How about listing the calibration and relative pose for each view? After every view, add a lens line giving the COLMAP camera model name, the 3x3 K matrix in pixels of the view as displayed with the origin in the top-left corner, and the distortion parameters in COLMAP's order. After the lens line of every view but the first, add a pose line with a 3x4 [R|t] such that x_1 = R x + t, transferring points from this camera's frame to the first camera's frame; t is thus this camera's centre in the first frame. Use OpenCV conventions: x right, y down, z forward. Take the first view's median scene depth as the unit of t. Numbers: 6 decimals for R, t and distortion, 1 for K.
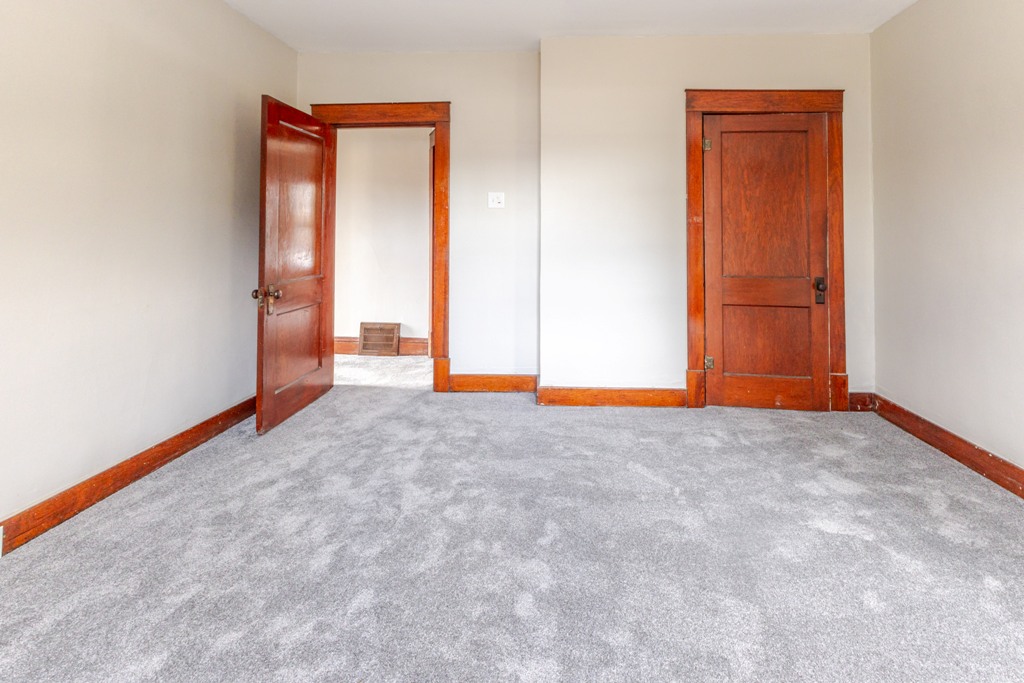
lens RADIAL K [[444.4, 0, 514.7], [0, 444.4, 226.8], [0, 0, 1]] dist [0.003032, 0.001038]
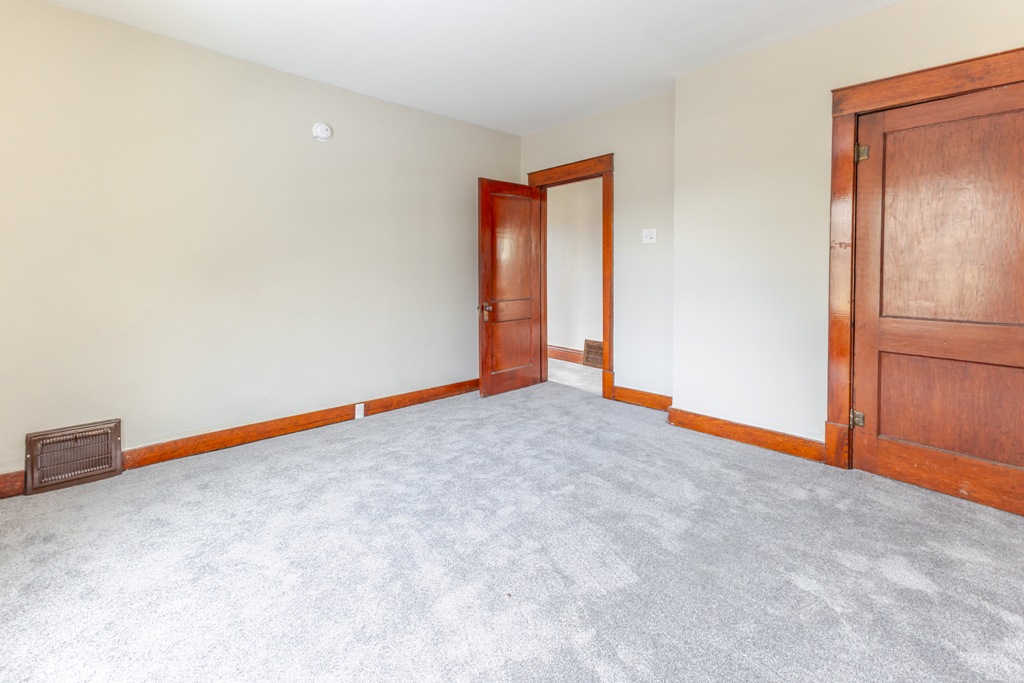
lens RADIAL K [[448.3, 0, 534.0], [0, 448.3, 285.1], [0, 0, 1]] dist [0.000461, 0.000258]
pose [[0.736445, 0.015024, -0.676330, 0.552012], [0.022423, 0.998662, 0.046599, 0.003319], [0.676125, -0.049483, 0.735123, -0.013841]]
